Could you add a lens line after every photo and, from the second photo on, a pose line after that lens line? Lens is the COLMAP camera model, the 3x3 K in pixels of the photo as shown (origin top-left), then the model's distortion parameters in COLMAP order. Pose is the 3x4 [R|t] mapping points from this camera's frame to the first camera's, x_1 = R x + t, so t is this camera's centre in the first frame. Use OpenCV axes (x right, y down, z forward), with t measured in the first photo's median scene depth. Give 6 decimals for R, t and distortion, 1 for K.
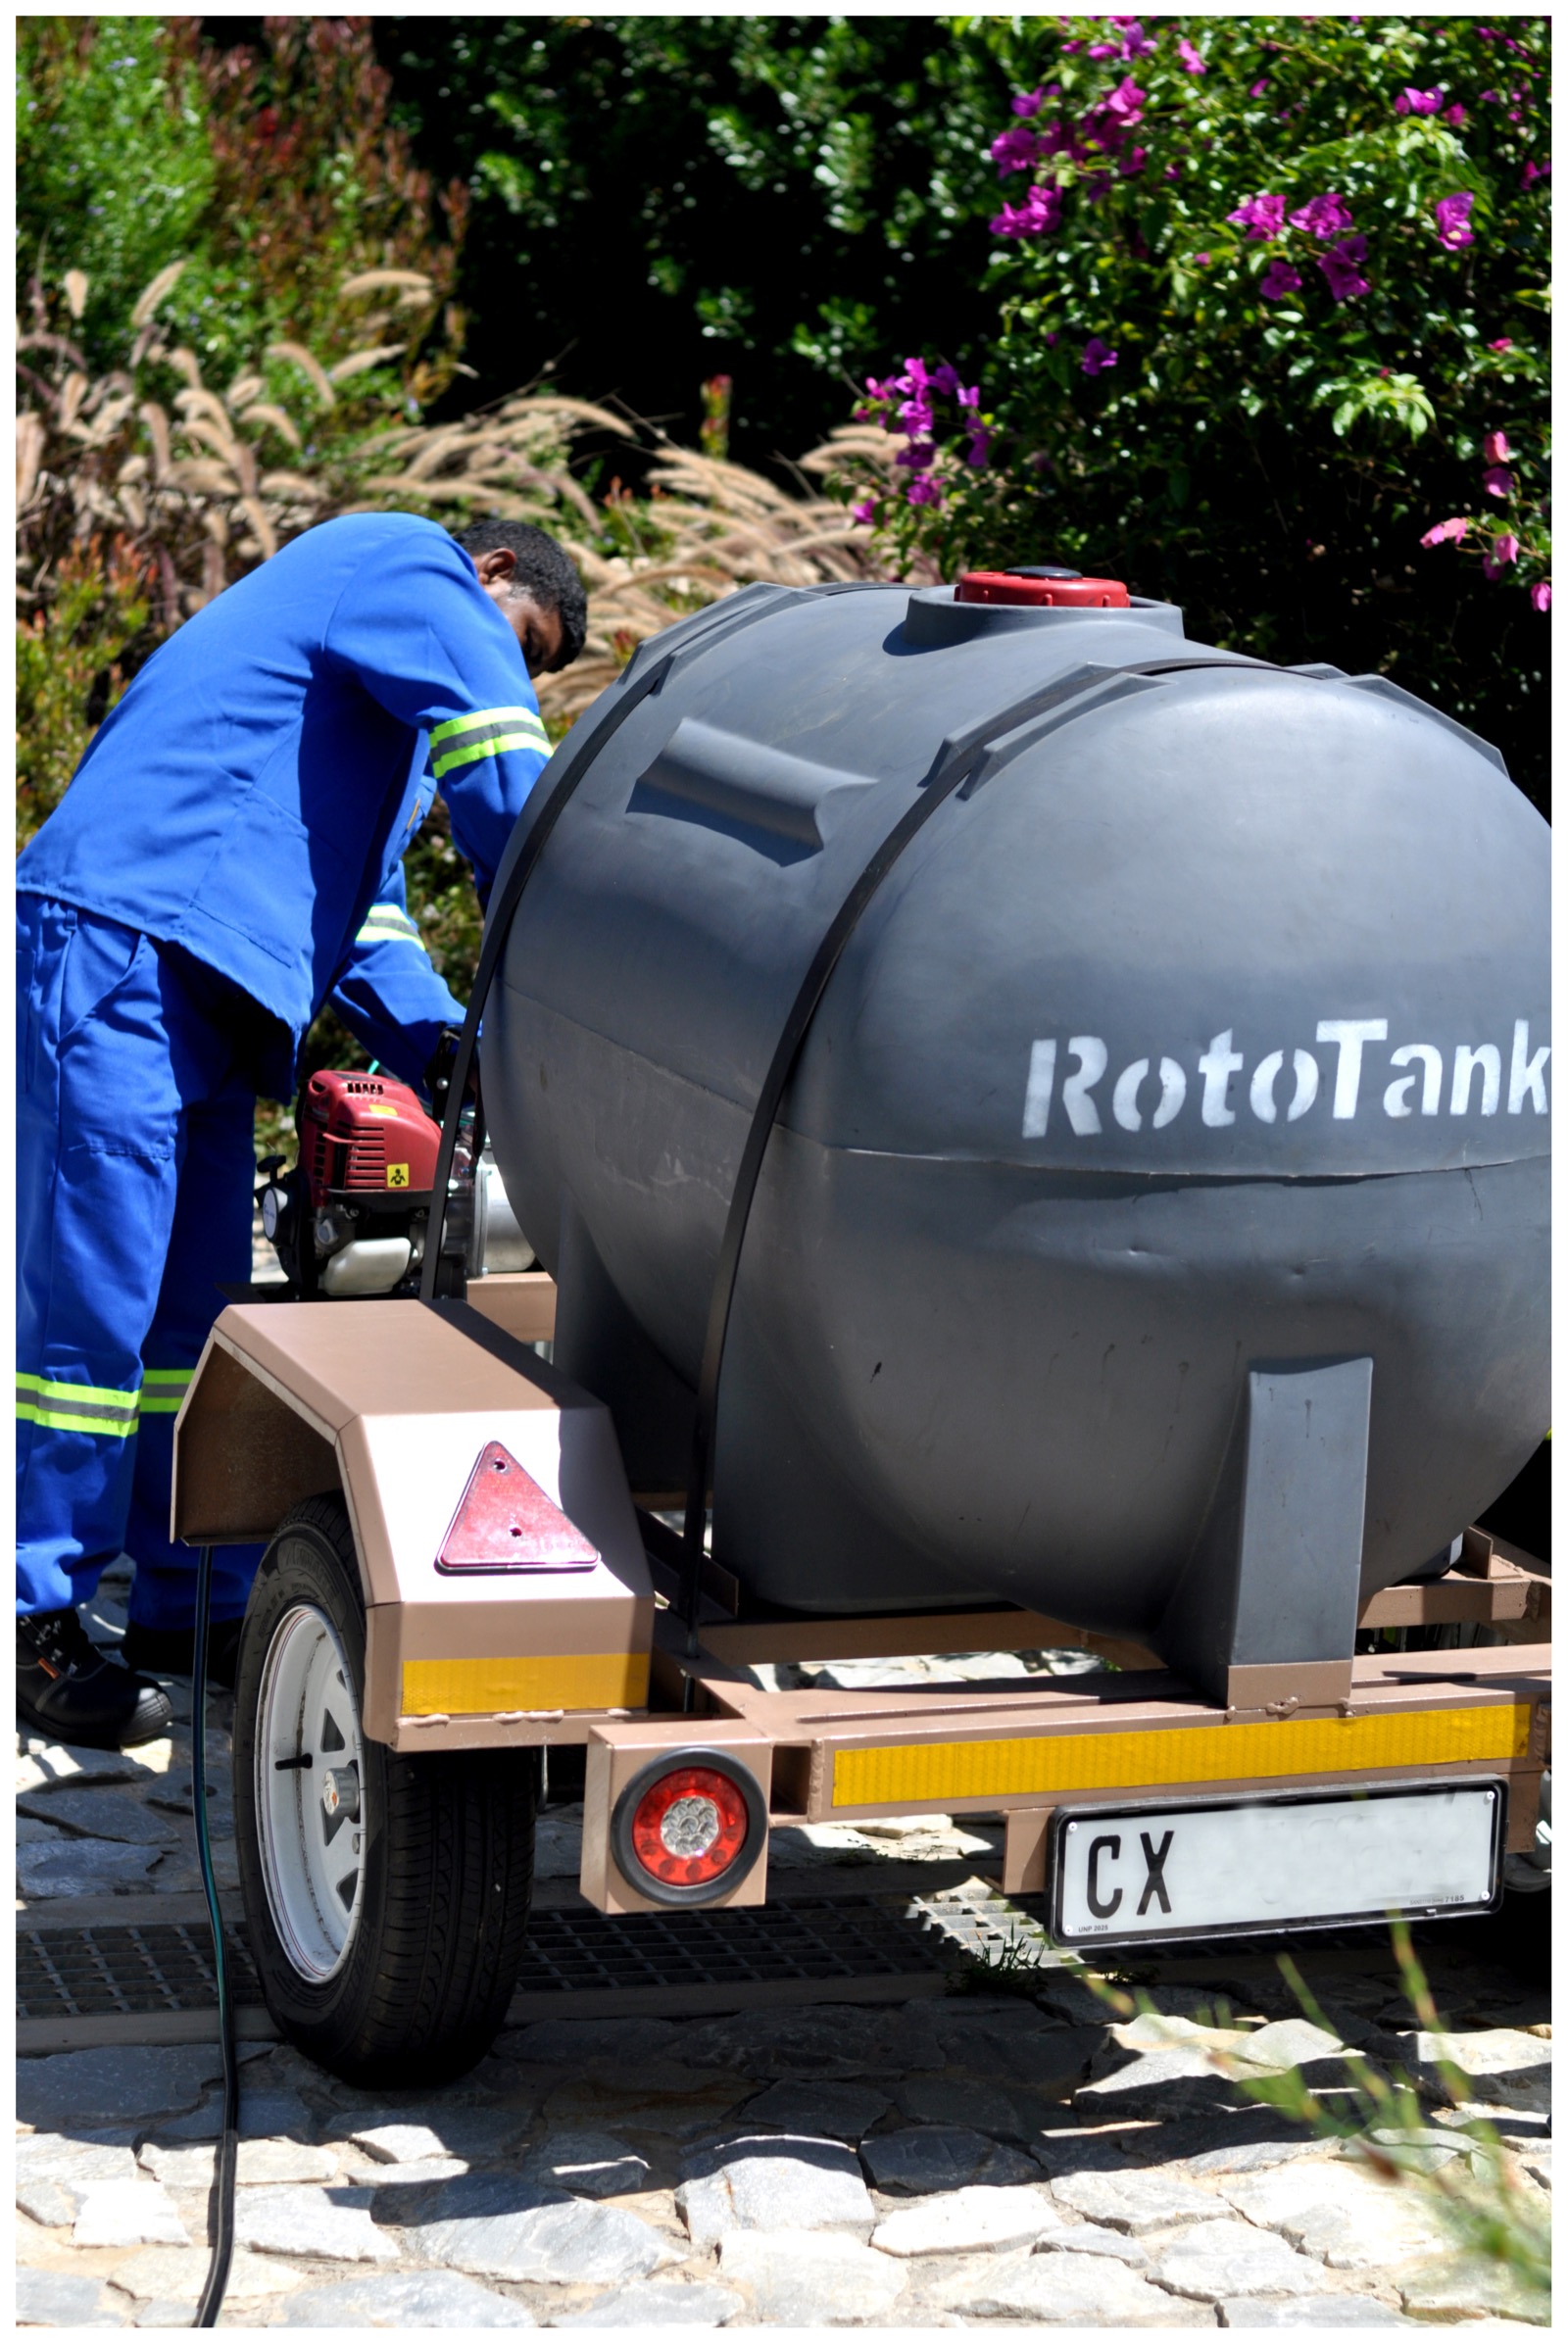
lens RADIAL K [[4950.0, 0, 782.2], [0, 4950.0, 1171.2], [0, 0, 1]] dist [-0.098124, 0.000000]
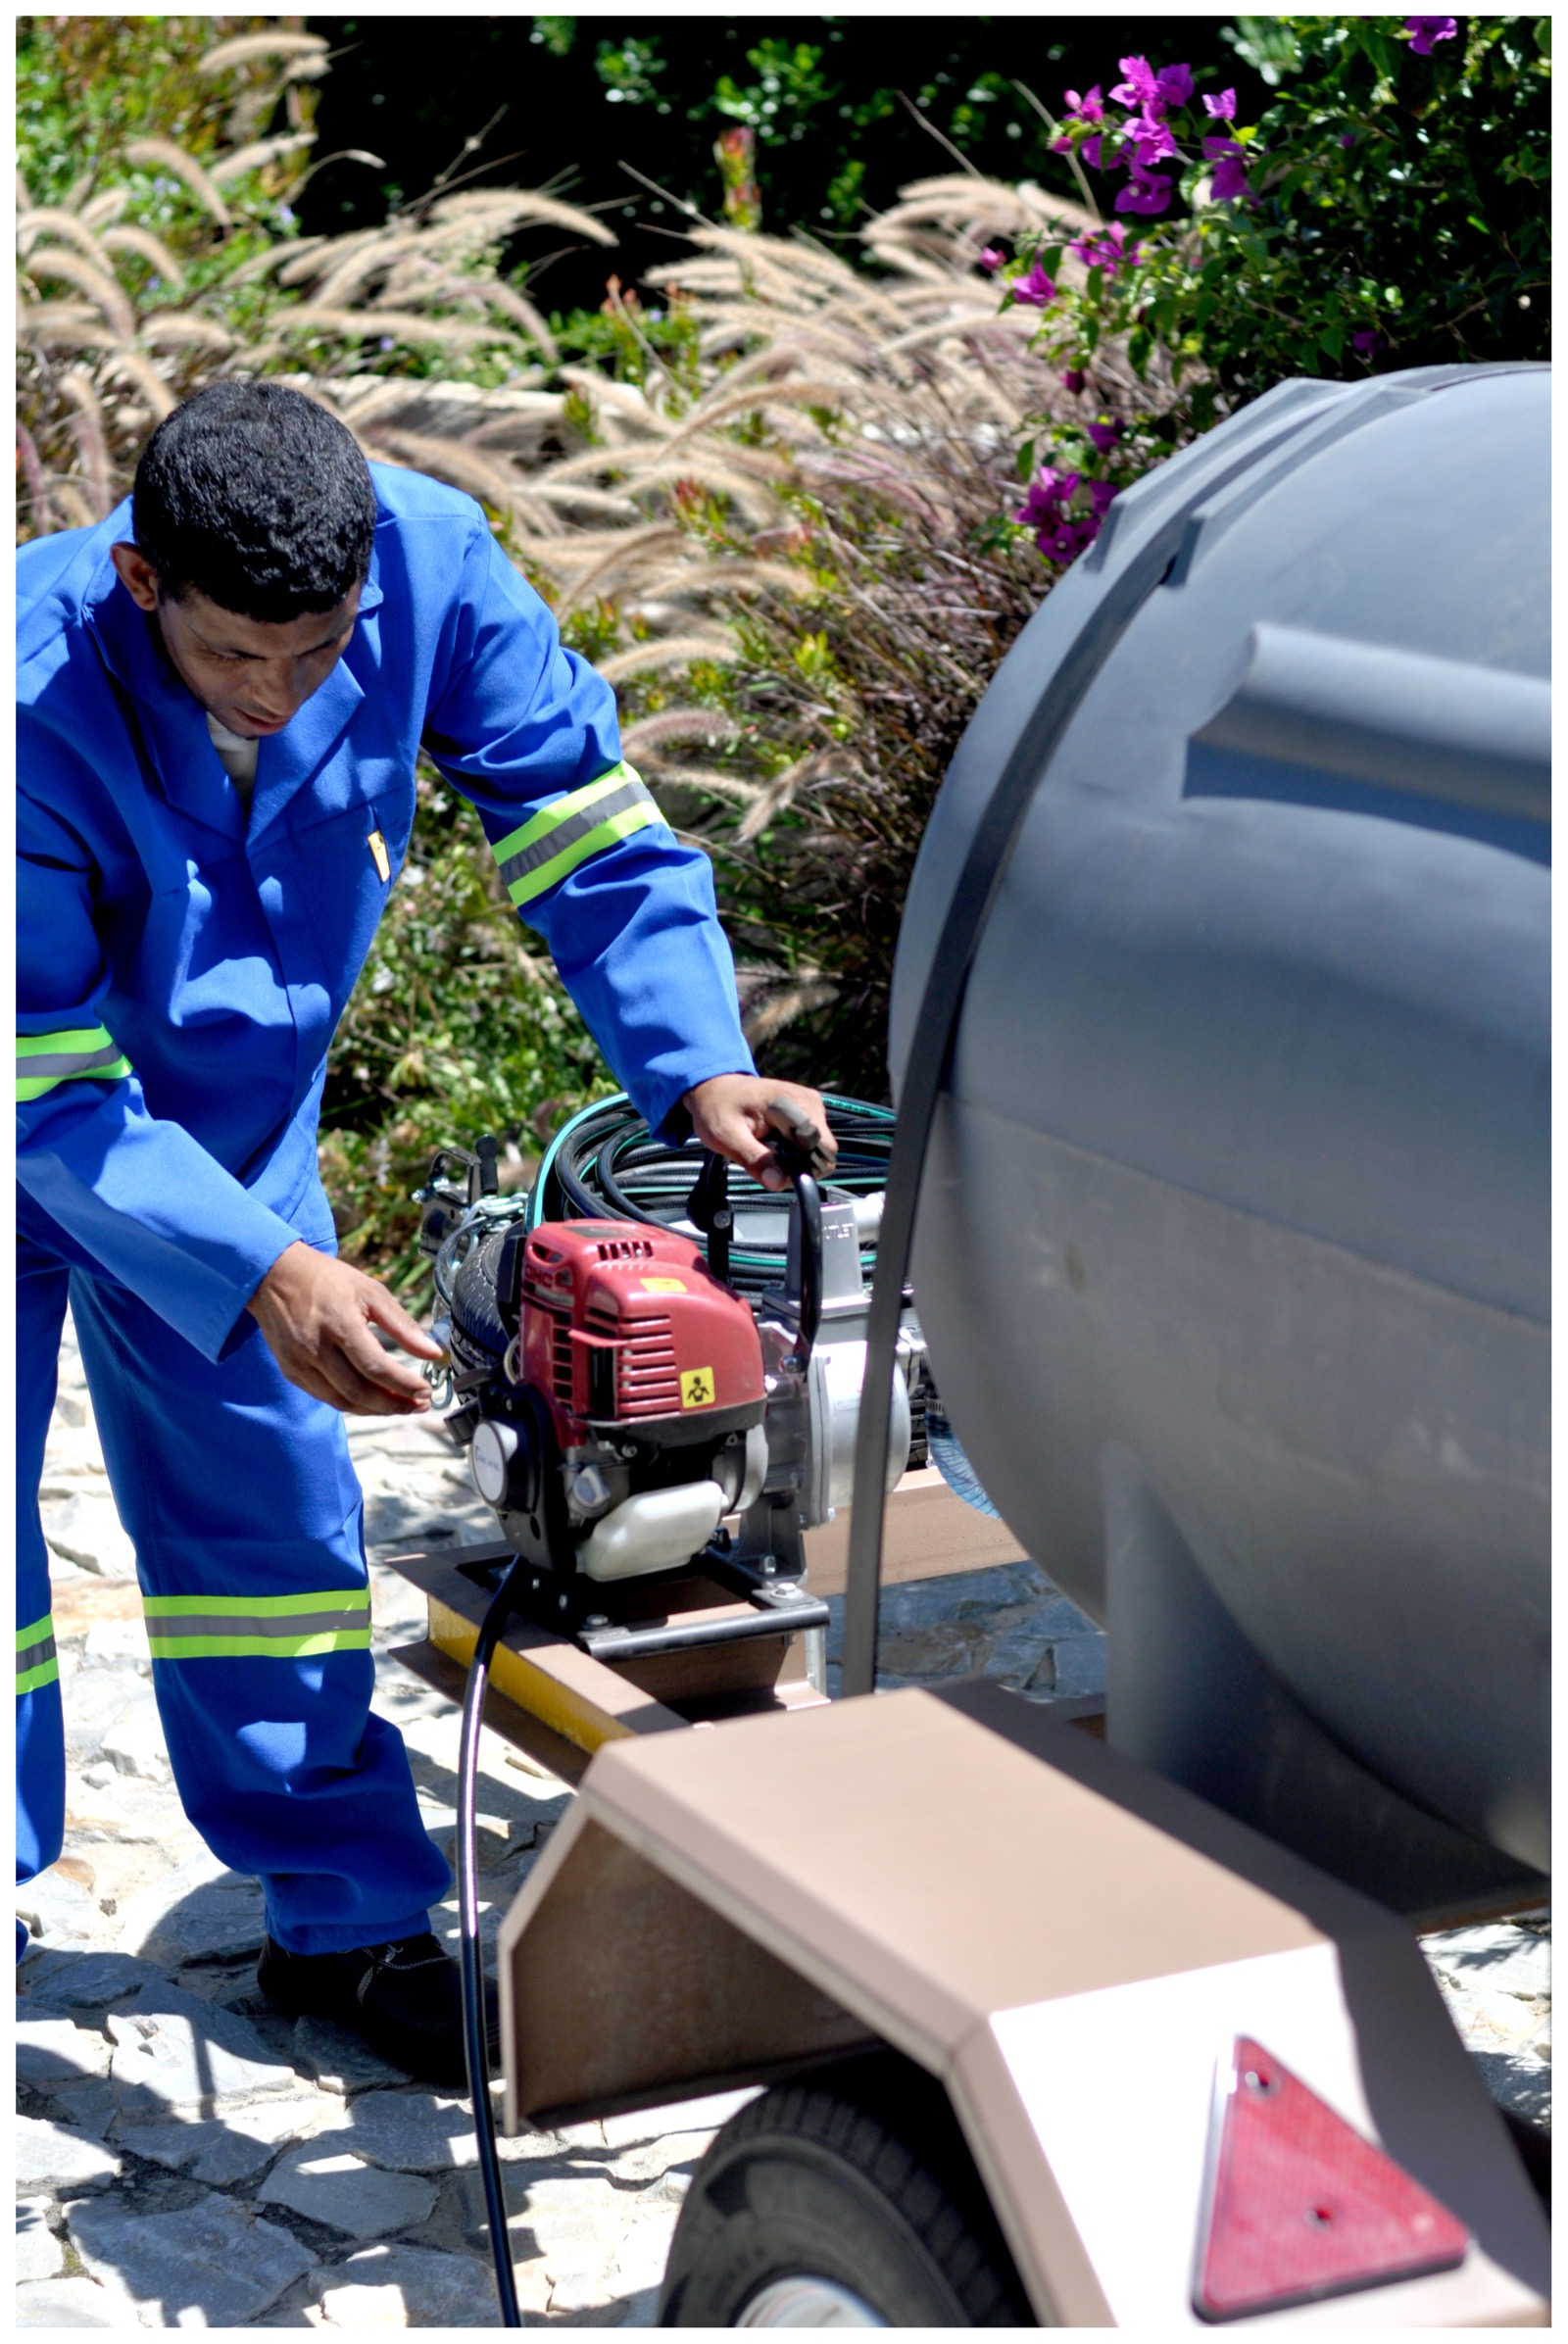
lens RADIAL K [[4950.0, 0, 786.1], [0, 4950.0, 1173.2], [0, 0, 1]] dist [-0.098124, 0.000000]
pose [[0.993023, -0.098876, 0.064250, -0.071505], [0.096461, 0.994546, 0.039672, -0.034124], [-0.067823, -0.033198, 0.997145, 0.260281]]
